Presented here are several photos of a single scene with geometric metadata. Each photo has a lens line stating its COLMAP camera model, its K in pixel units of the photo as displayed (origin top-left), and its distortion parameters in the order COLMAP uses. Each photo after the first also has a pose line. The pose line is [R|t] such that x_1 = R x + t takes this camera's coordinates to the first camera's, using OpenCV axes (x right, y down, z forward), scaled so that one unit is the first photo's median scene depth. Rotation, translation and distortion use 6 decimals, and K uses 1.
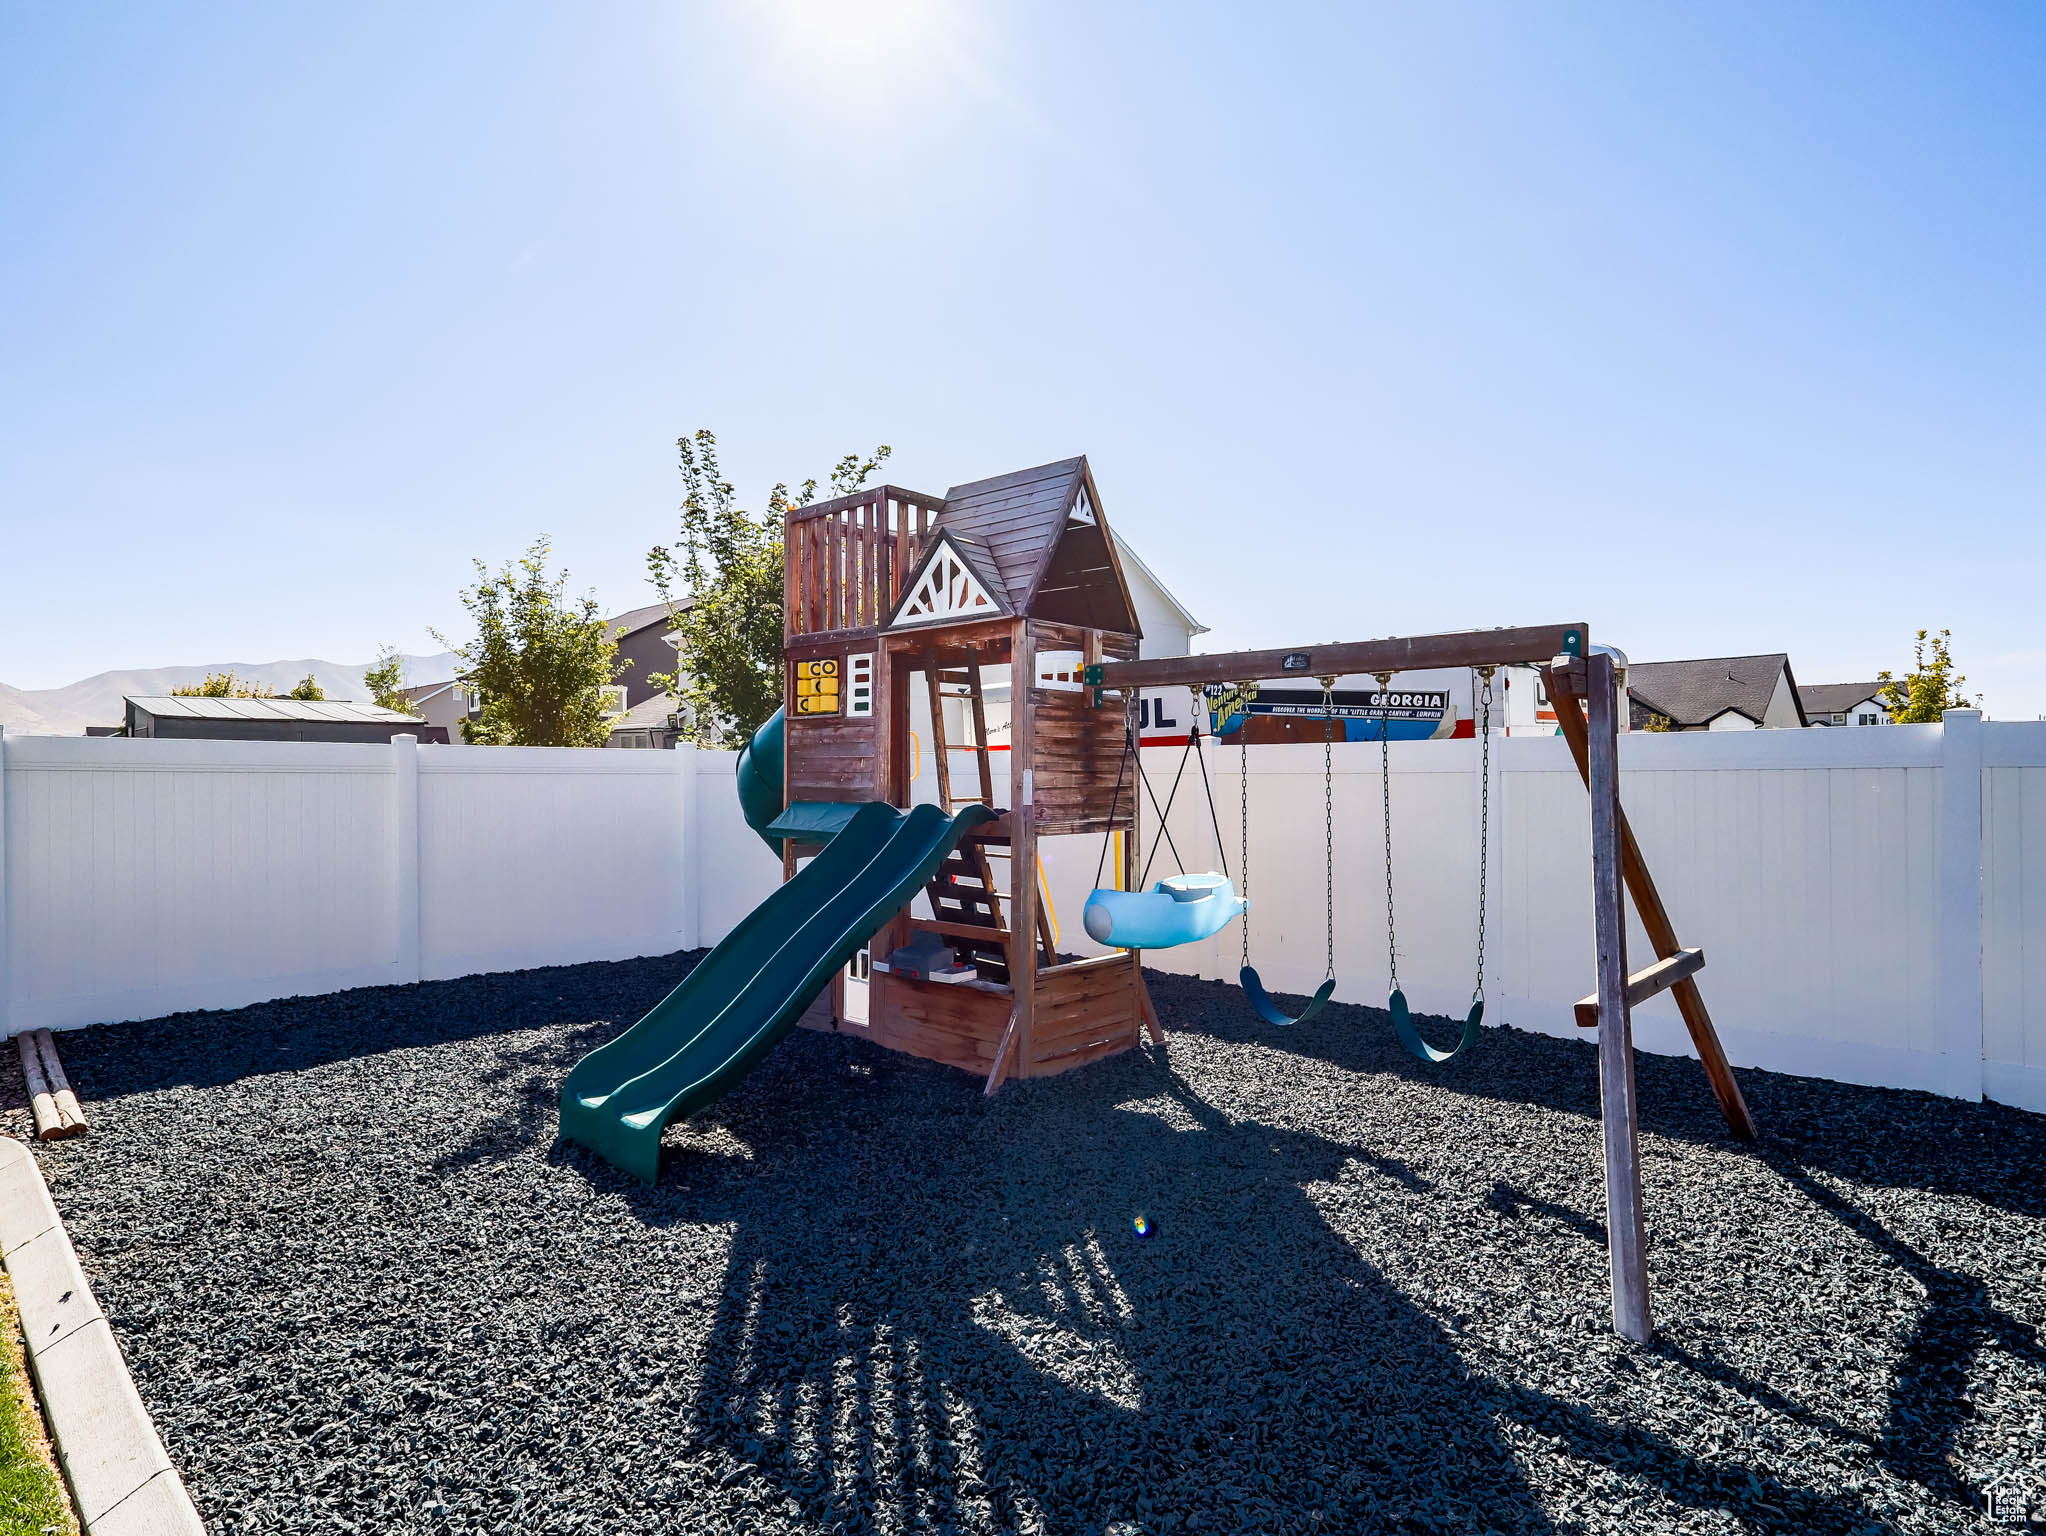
lens RADIAL K [[1073.1, 0, 1020.3], [0, 1073.1, 759.4], [0, 0, 1]] dist [-0.004177, -0.000645]
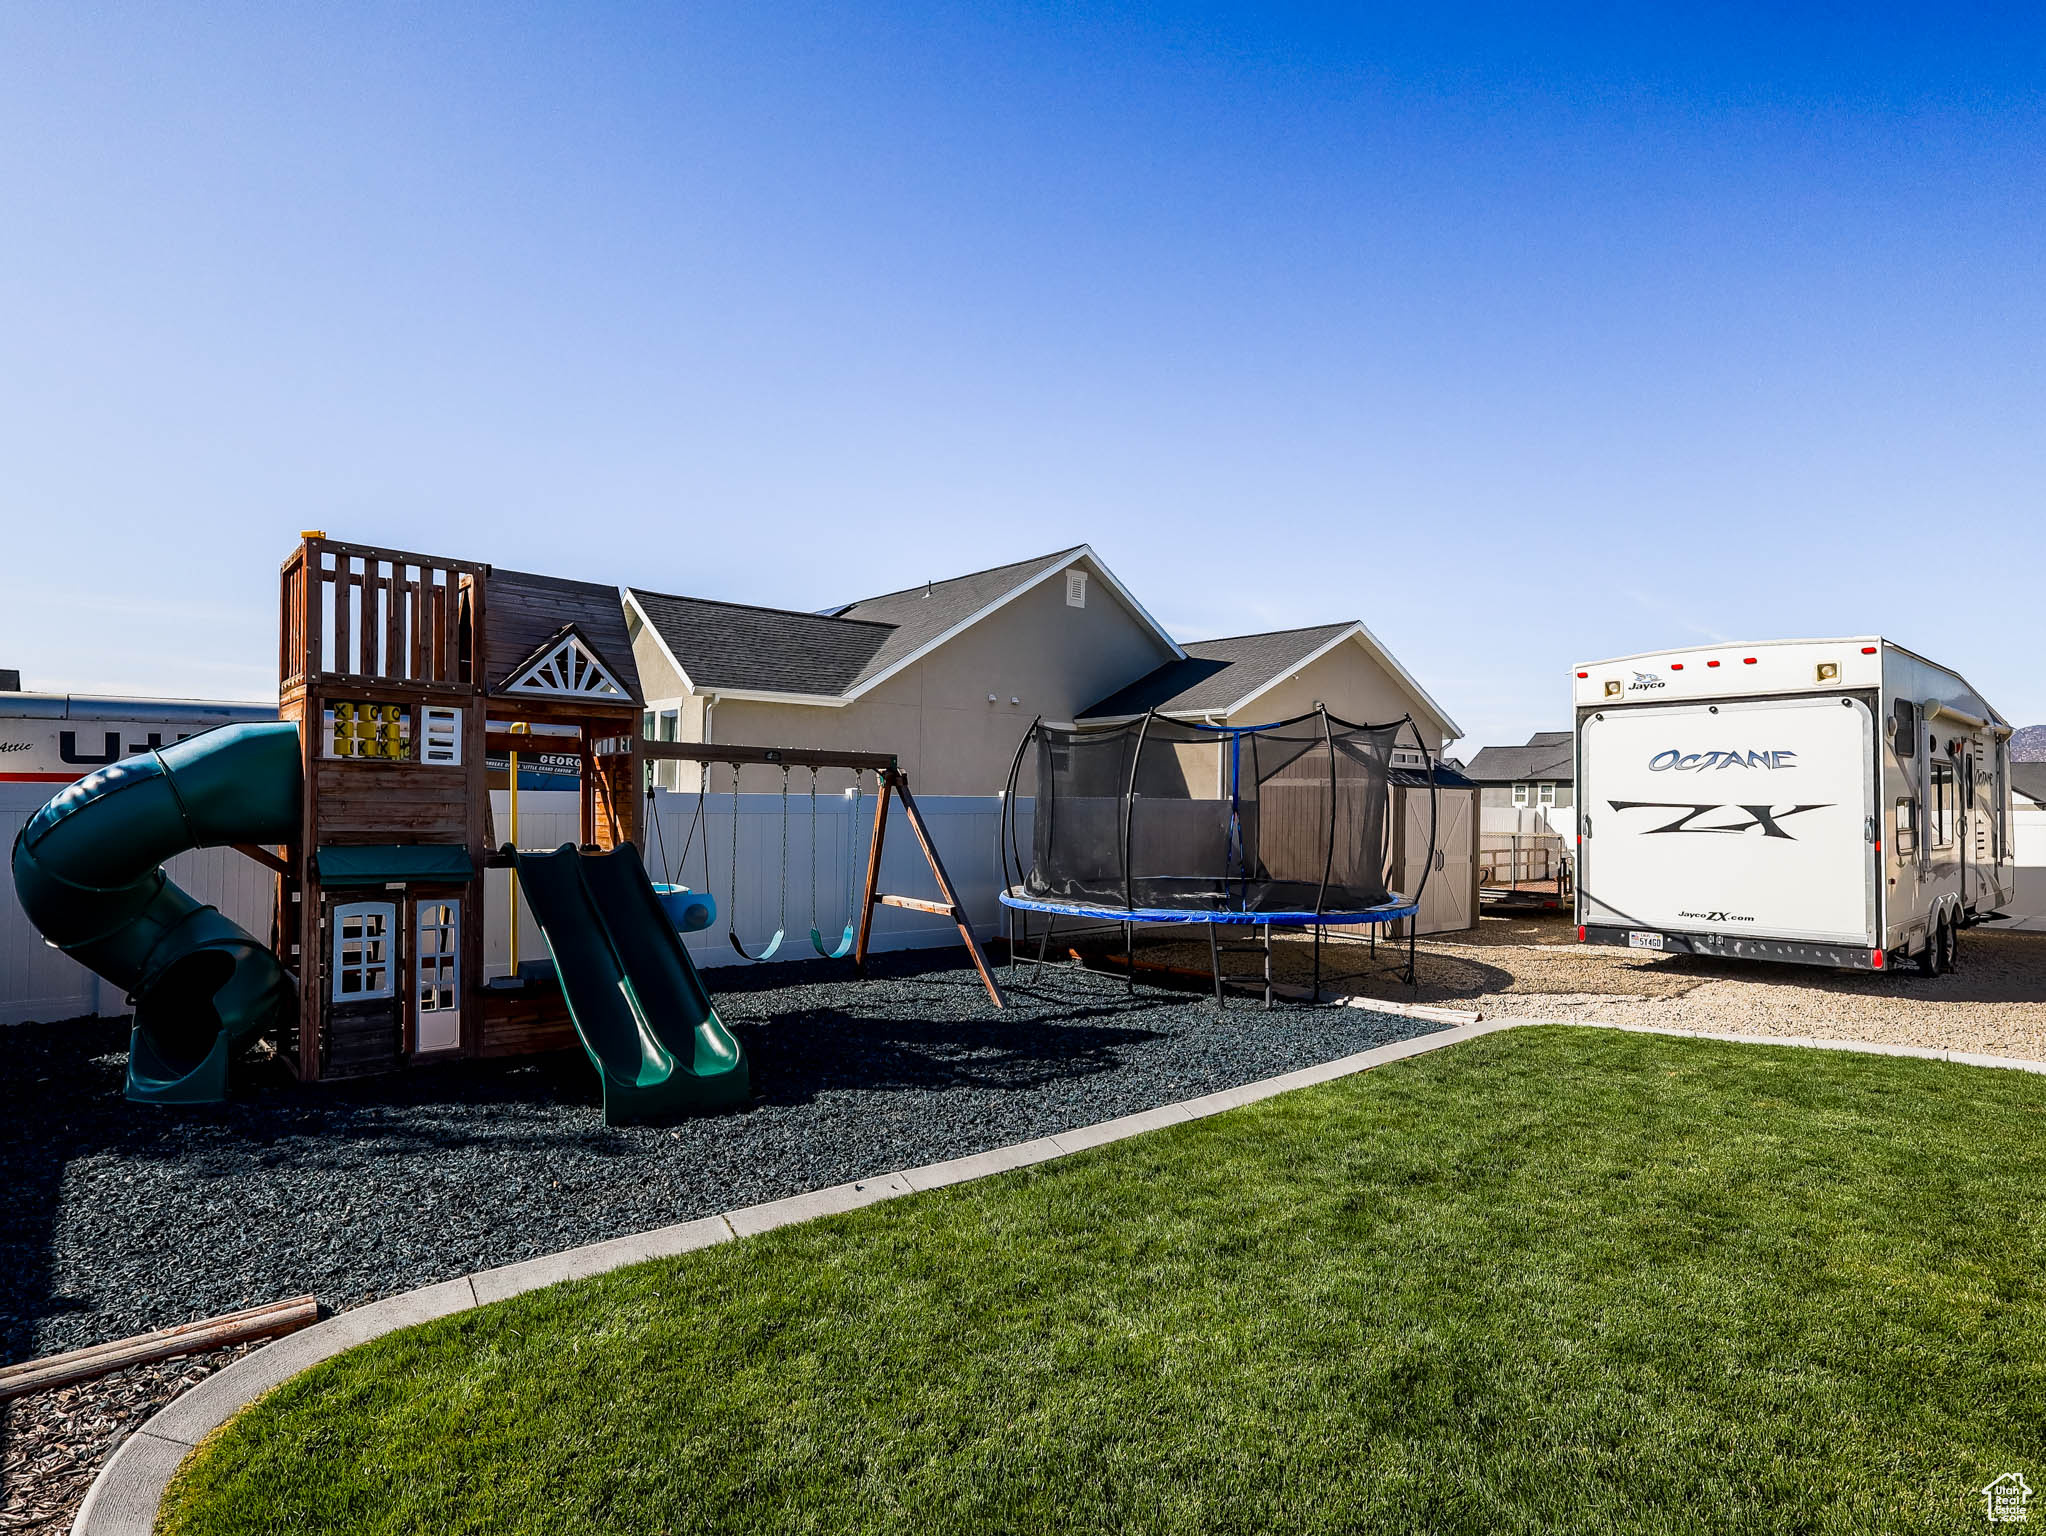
lens RADIAL K [[1073.1, 0, 1020.3], [0, 1073.1, 759.4], [0, 0, 1]] dist [-0.004177, -0.000645]
pose [[0.132366, 0.053363, 0.989763, -1.141057], [-0.027493, 0.998363, -0.050150, -0.007412], [-0.990820, -0.020573, 0.133616, 0.281592]]
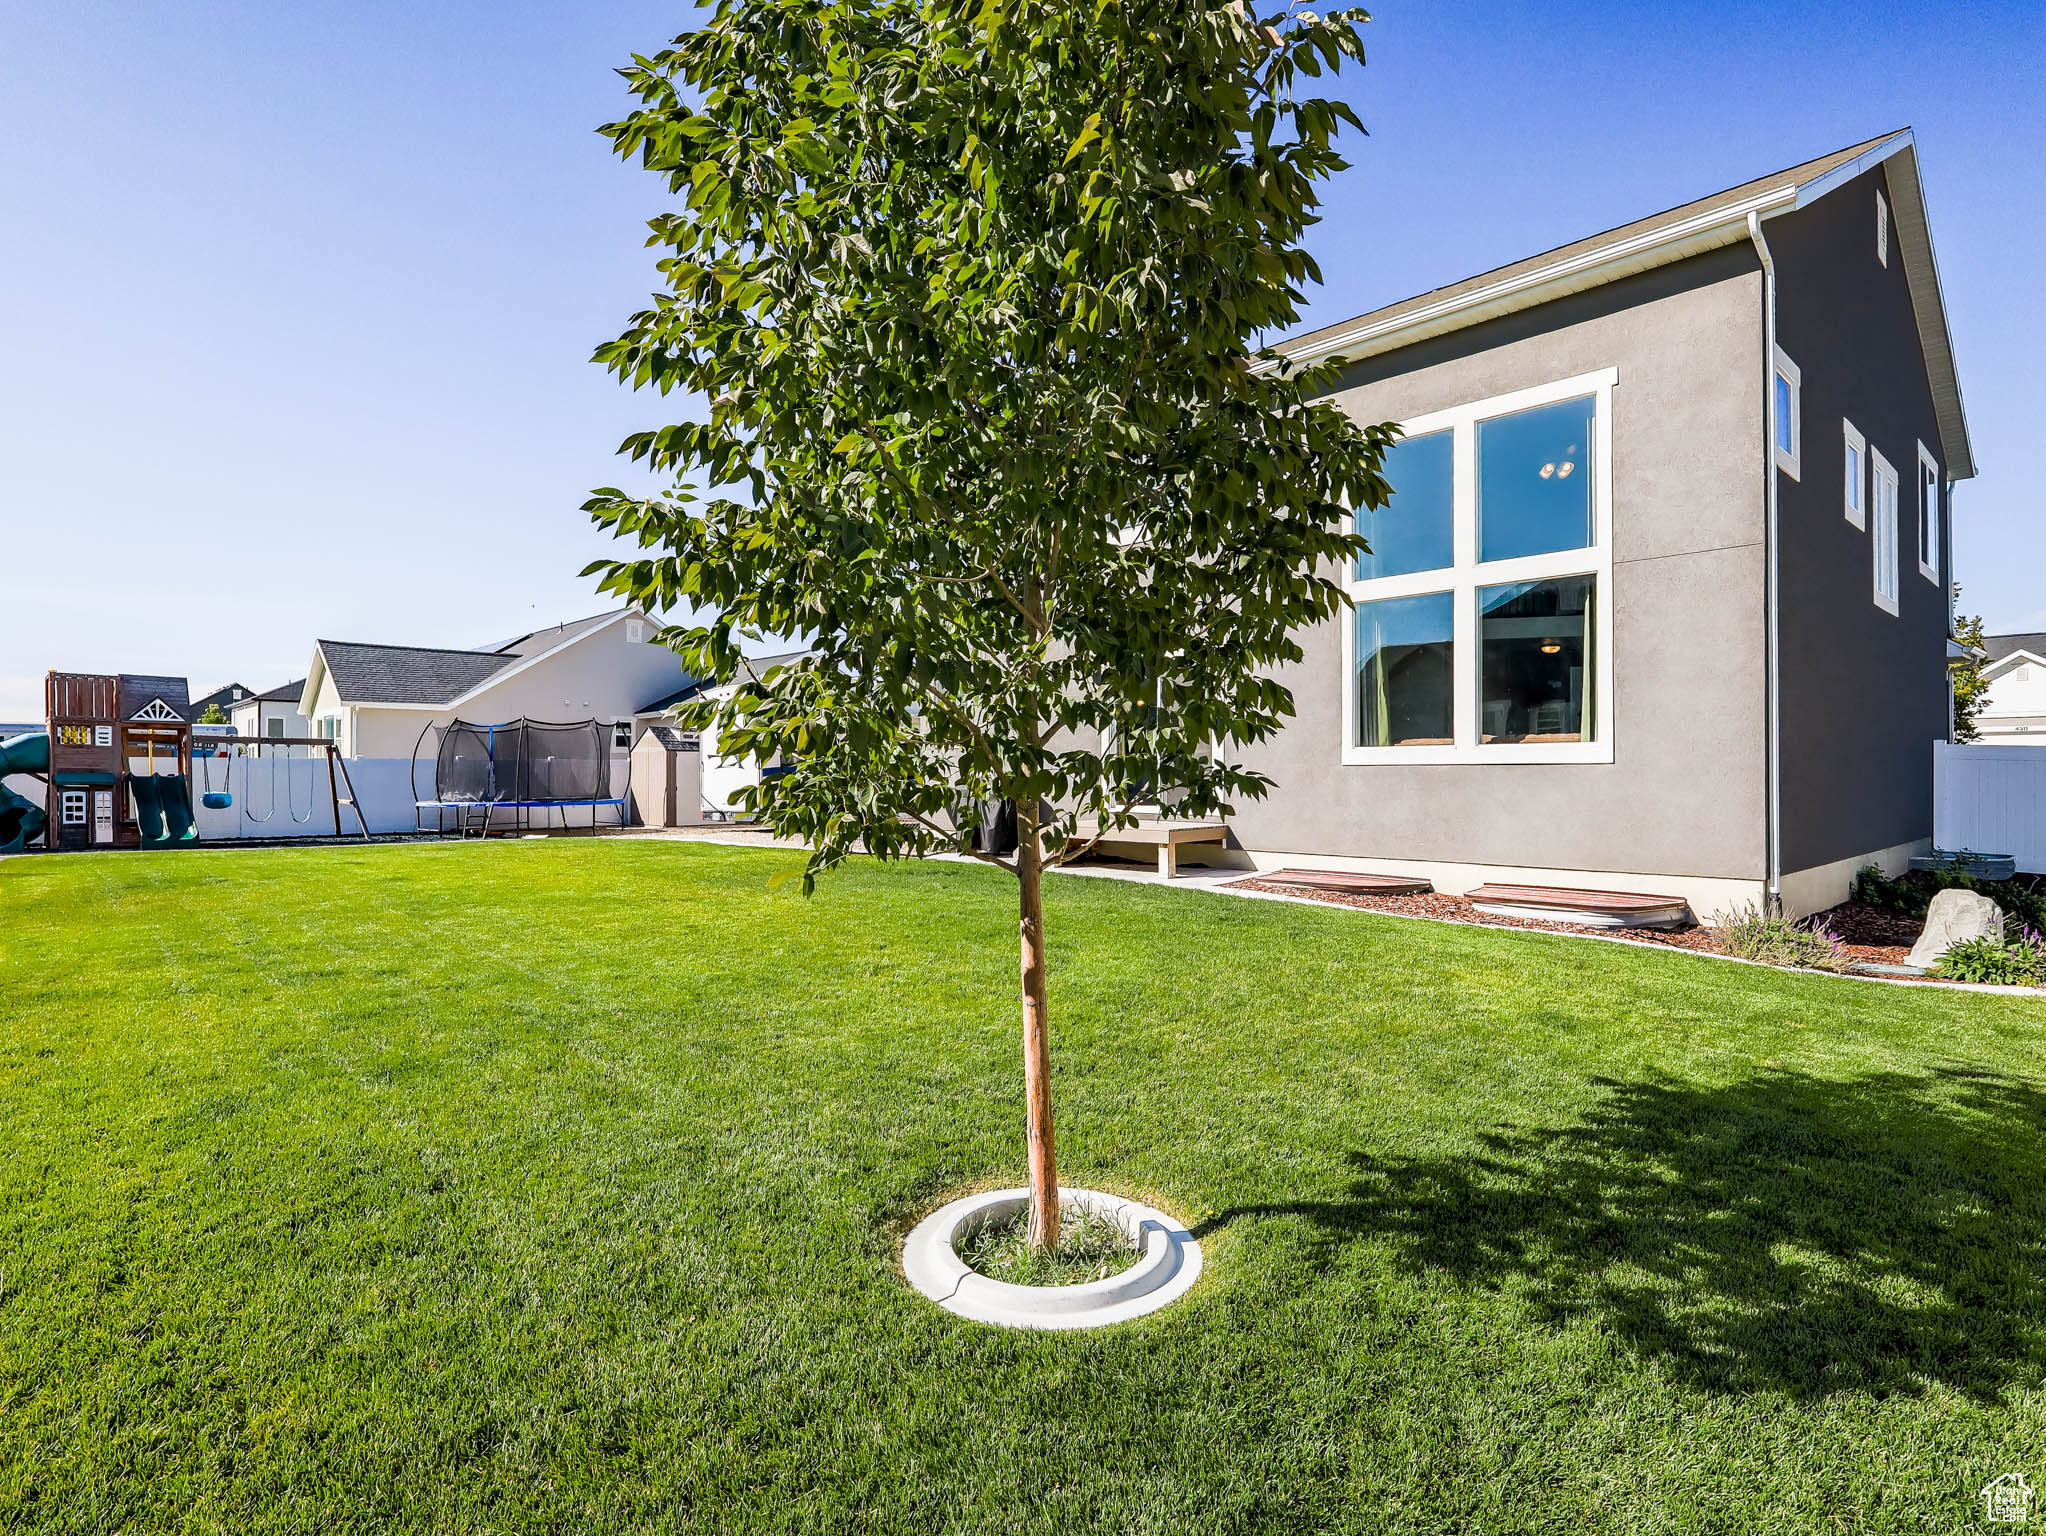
lens RADIAL K [[1073.1, 0, 1020.3], [0, 1073.1, 759.4], [0, 0, 1]] dist [-0.004177, -0.000645]
pose [[0.063849, 0.034684, 0.997357, -3.103240], [-0.006967, 0.999387, -0.034308, 0.088956], [-0.997935, -0.004758, 0.064051, -1.878118]]
